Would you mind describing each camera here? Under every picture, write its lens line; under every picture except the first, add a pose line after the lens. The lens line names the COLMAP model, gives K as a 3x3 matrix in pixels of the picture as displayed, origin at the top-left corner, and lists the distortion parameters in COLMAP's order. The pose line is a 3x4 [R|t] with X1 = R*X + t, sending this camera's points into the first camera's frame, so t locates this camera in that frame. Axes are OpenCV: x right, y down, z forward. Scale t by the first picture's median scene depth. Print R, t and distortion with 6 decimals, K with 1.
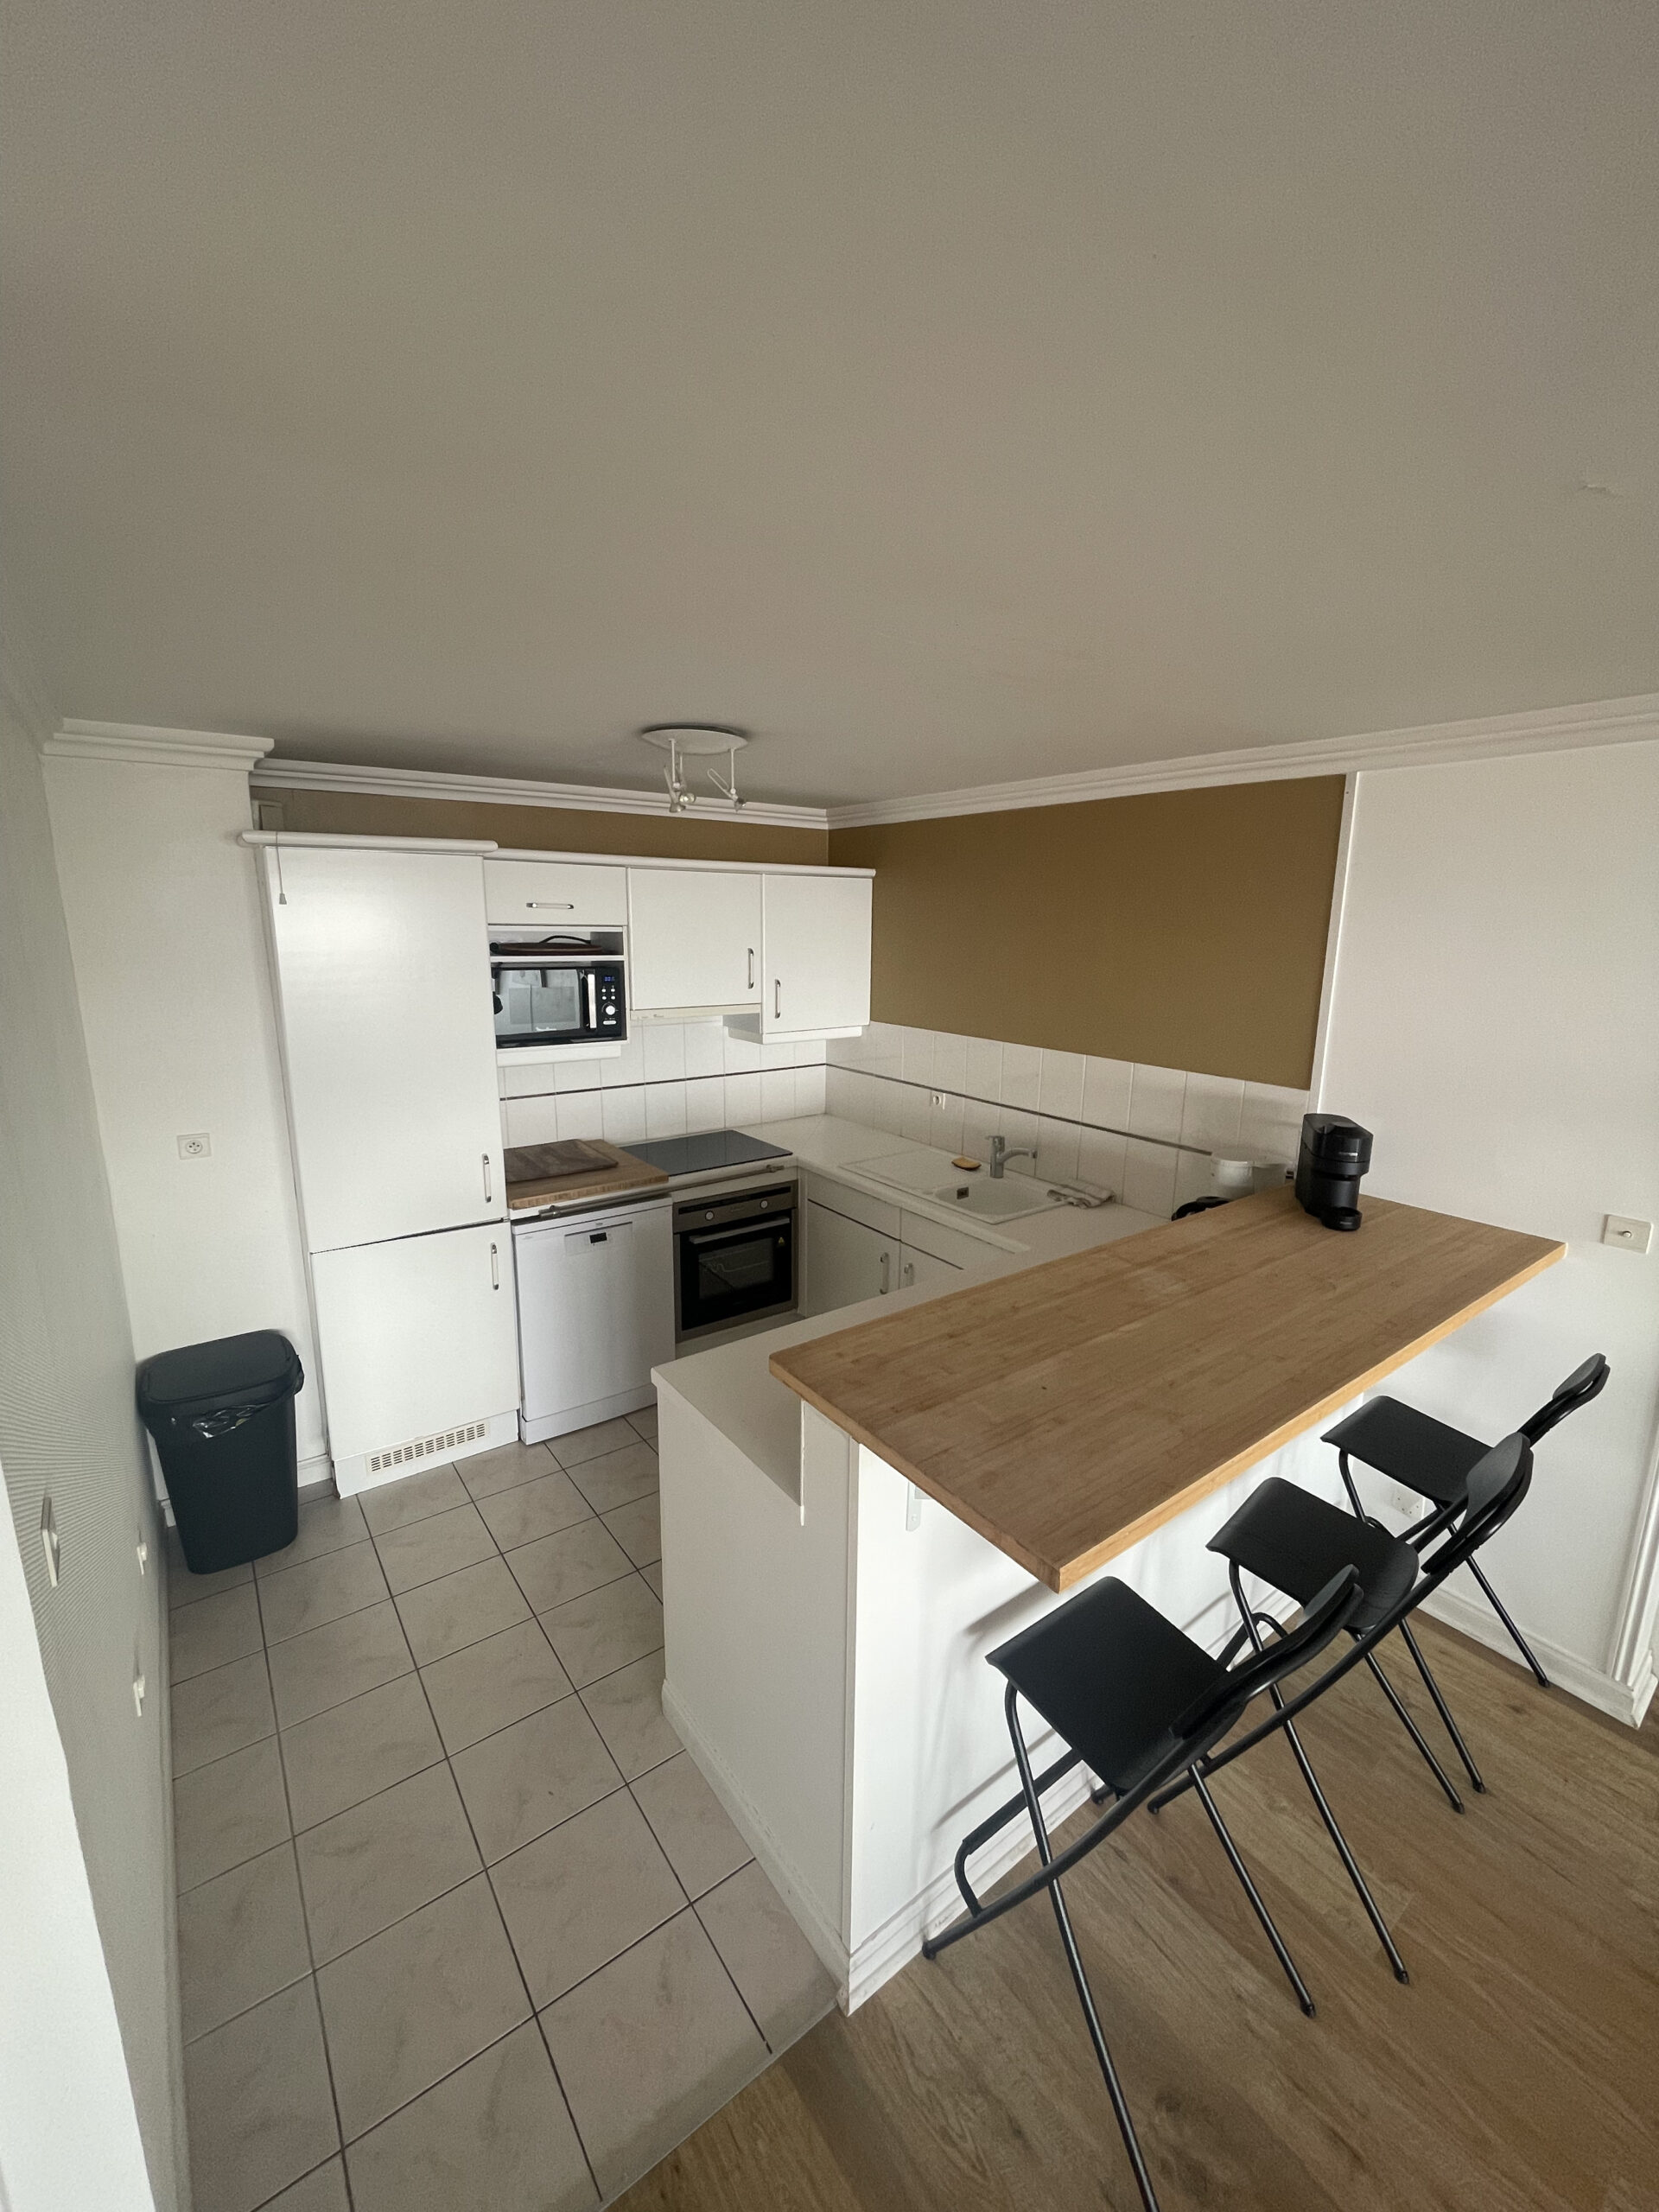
lens RADIAL K [[898.1, 0, 829.5], [0, 898.1, 1106.0], [0, 0, 1]] dist [0.000231, -0.003683]
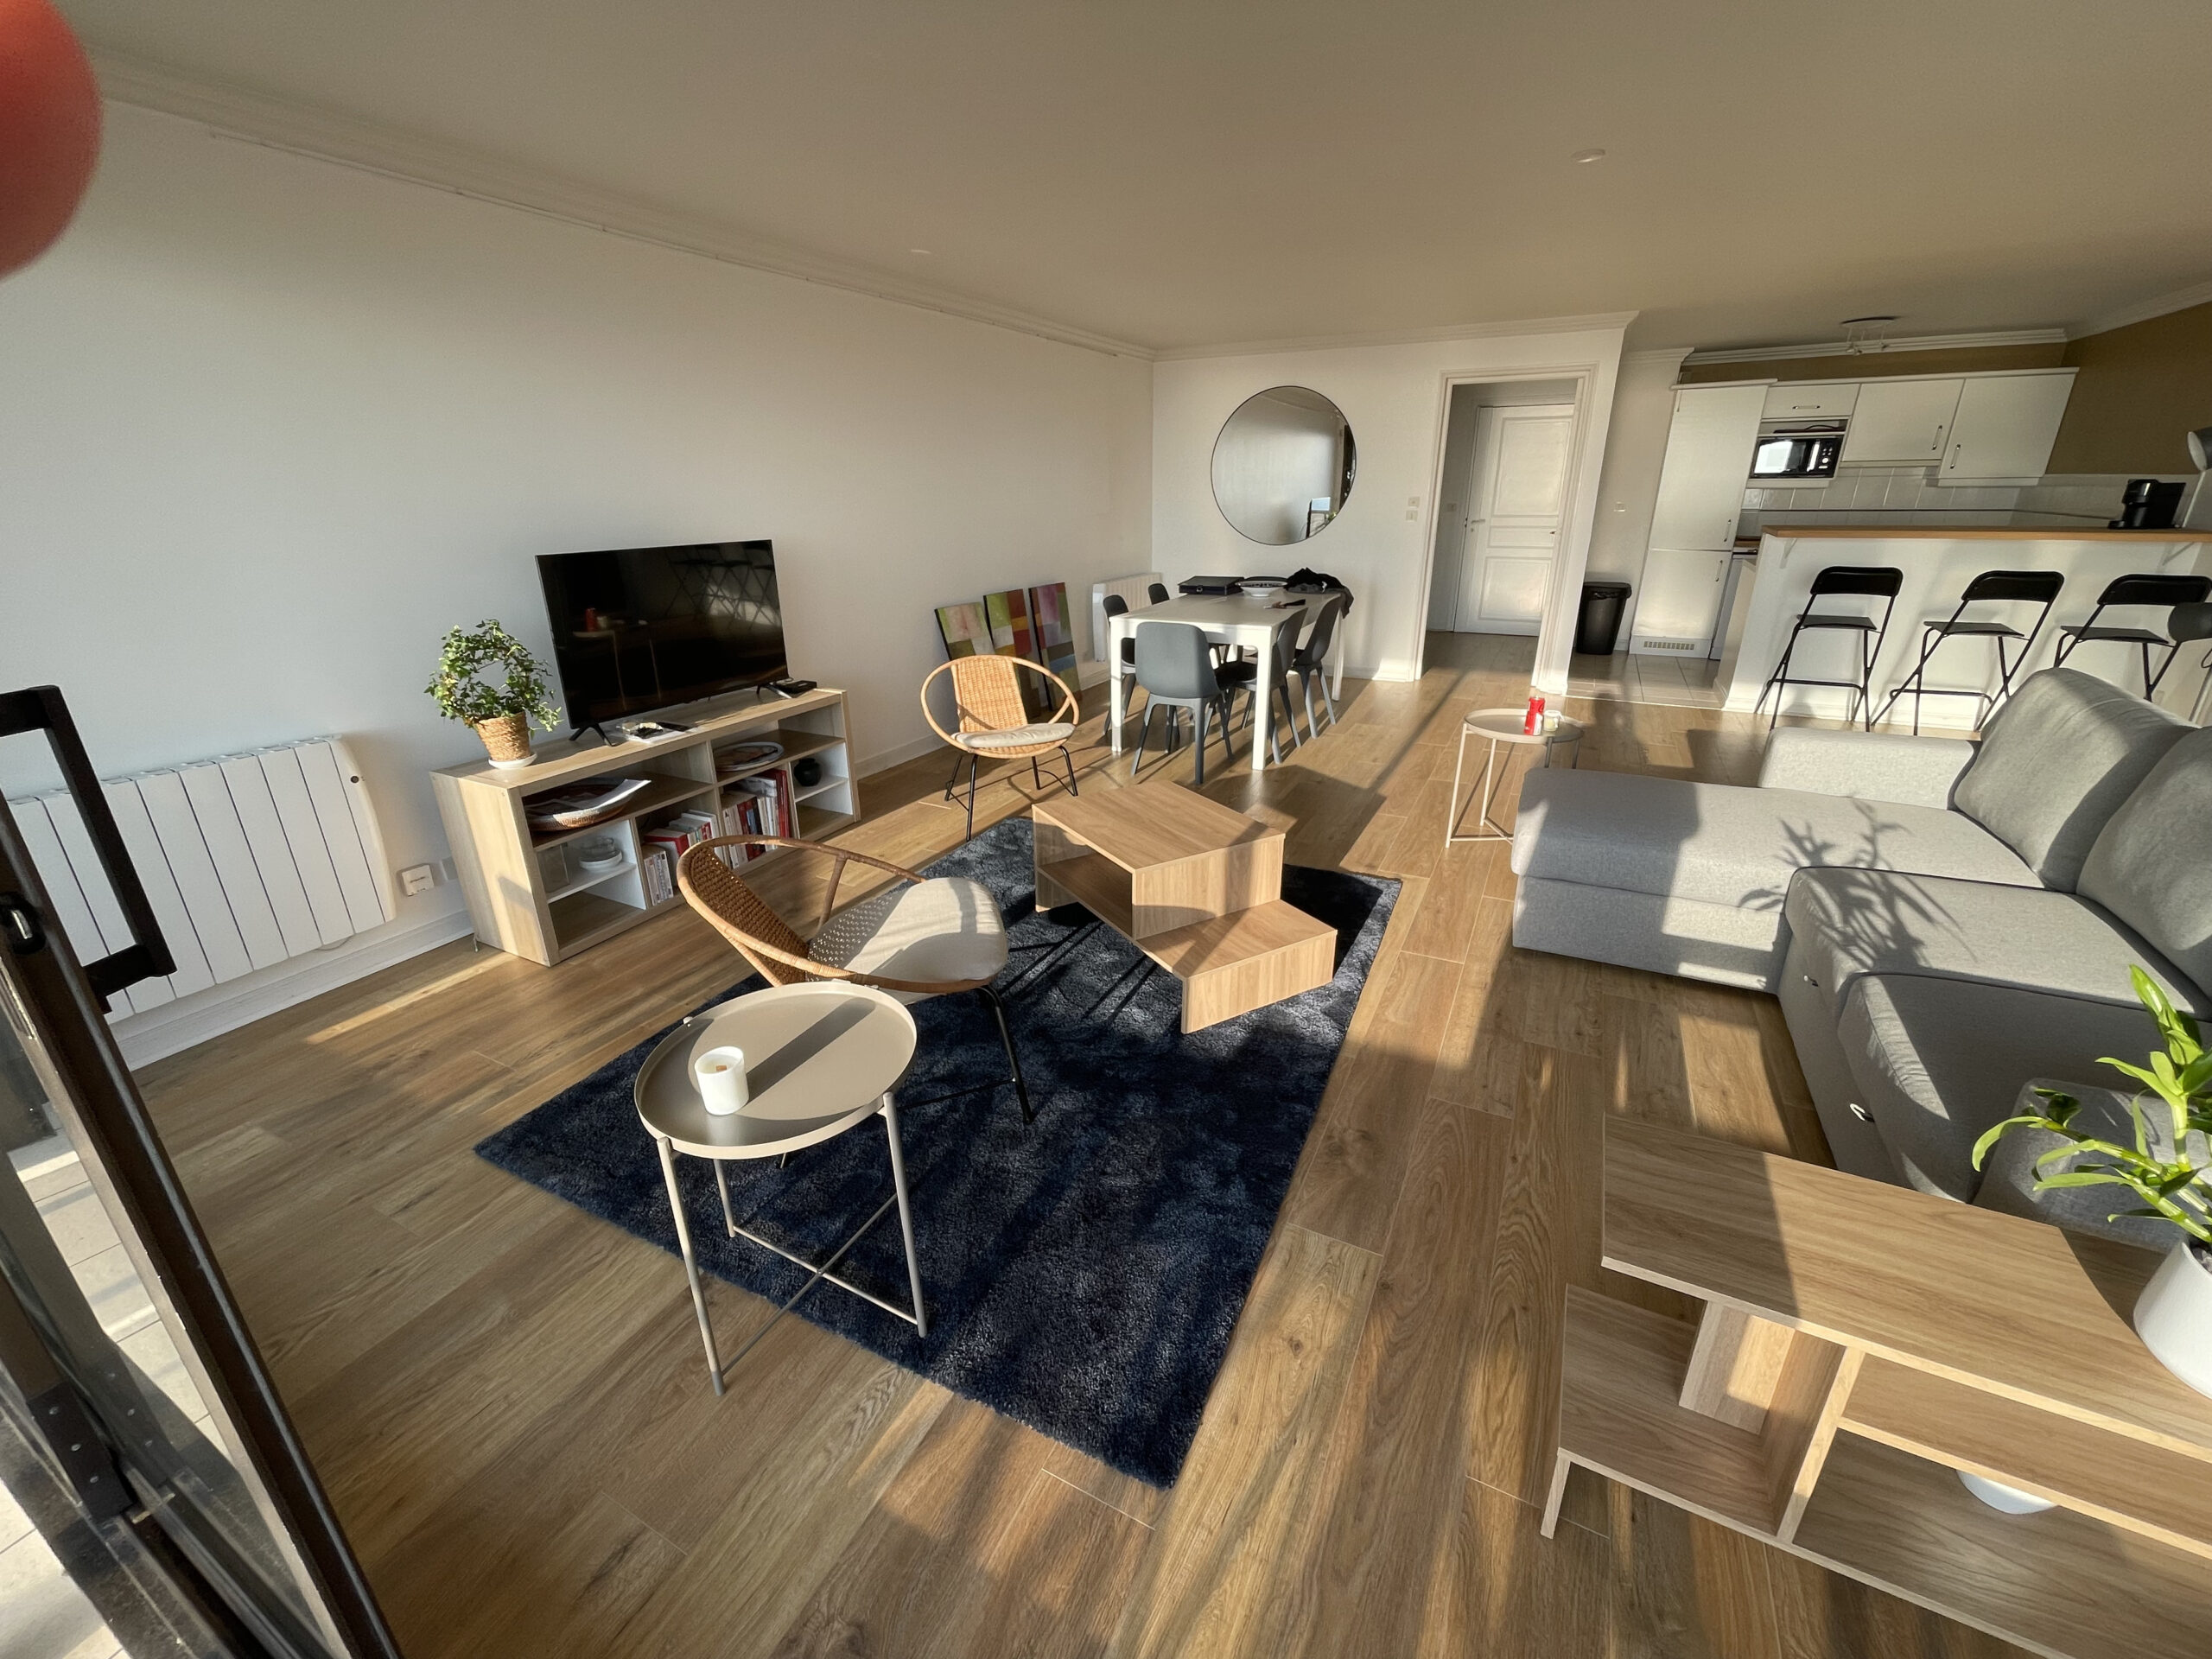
lens RADIAL K [[898.1, 0, 1106.0], [0, 898.1, 829.5], [0, 0, 1]] dist [0.000231, -0.003683]
pose [[0.433239, 0.303301, -0.848712, 0.997102], [-0.166097, 0.952415, 0.255574, 0.430535], [0.885842, 0.030244, 0.463001, -1.320070]]
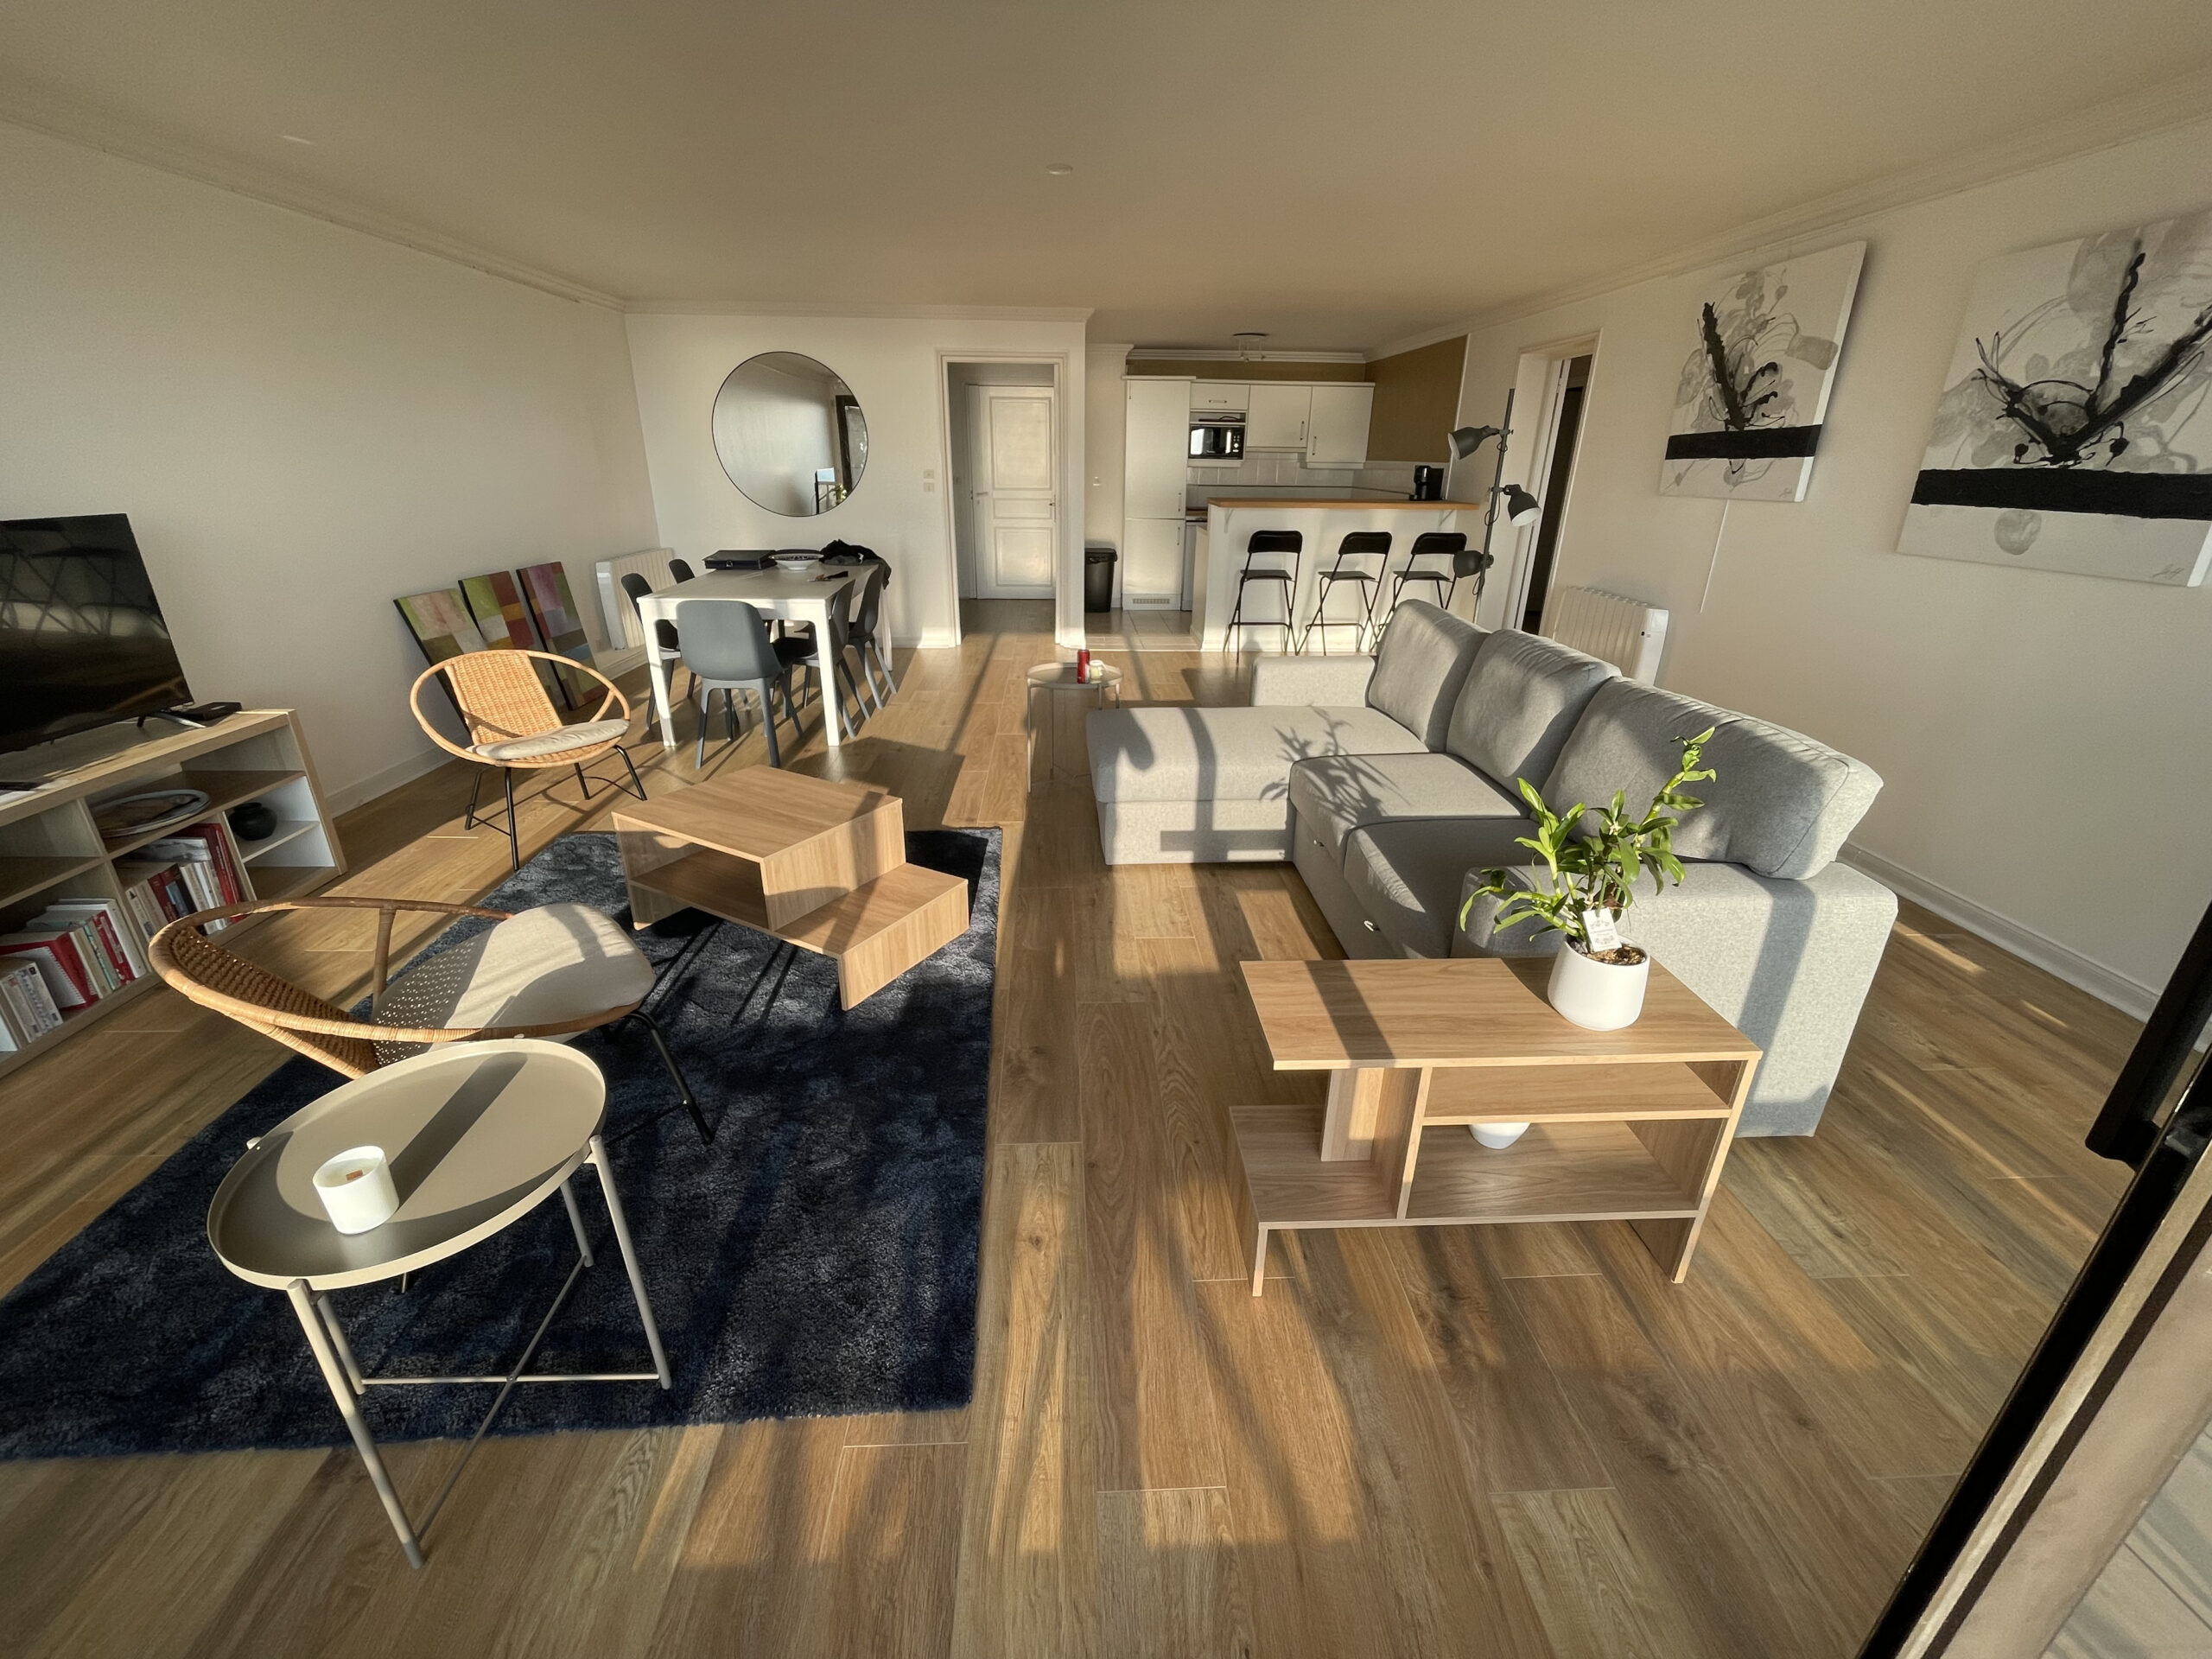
lens RADIAL K [[898.1, 0, 1106.0], [0, 898.1, 829.5], [0, 0, 1]] dist [0.000231, -0.003683]
pose [[0.828392, 0.211574, -0.518655, 0.975047], [-0.116215, 0.970693, 0.210355, 0.446081], [0.547961, -0.113981, 0.828702, -1.399493]]
